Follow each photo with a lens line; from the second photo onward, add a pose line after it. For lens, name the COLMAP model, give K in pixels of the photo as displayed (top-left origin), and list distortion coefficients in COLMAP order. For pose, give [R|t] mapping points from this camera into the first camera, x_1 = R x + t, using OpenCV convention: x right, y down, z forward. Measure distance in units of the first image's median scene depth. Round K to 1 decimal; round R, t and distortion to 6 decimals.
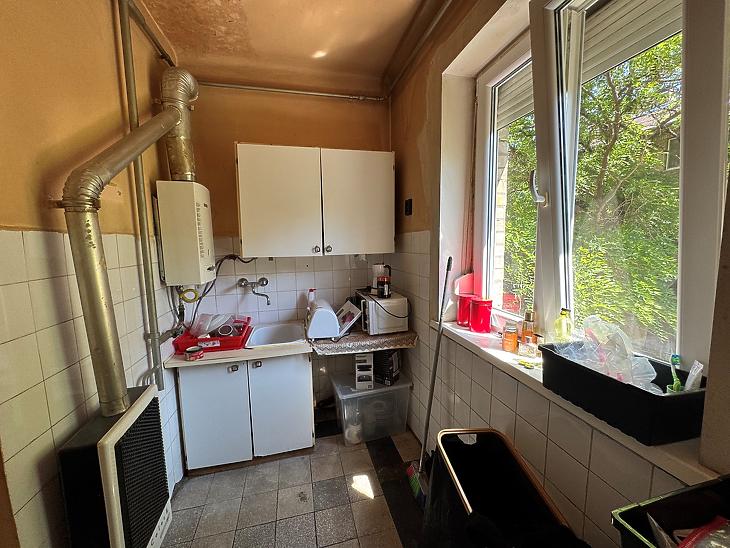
lens RADIAL K [[291.2, 0, 364.0], [0, 291.2, 275.1], [0, 0, 1]] dist [-0.006196, 0.000770]
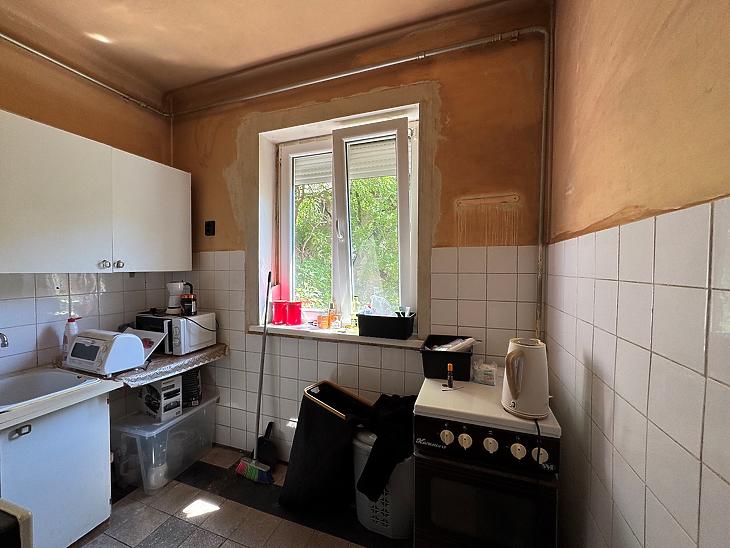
lens RADIAL K [[291.2, 0, 367.9], [0, 291.2, 274.1], [0, 0, 1]] dist [-0.006196, 0.000770]
pose [[0.549932, 0.002895, 0.835205, -0.427092], [0.082600, 0.994903, -0.057835, 0.046279], [-0.831115, 0.100793, 0.546890, -0.054372]]
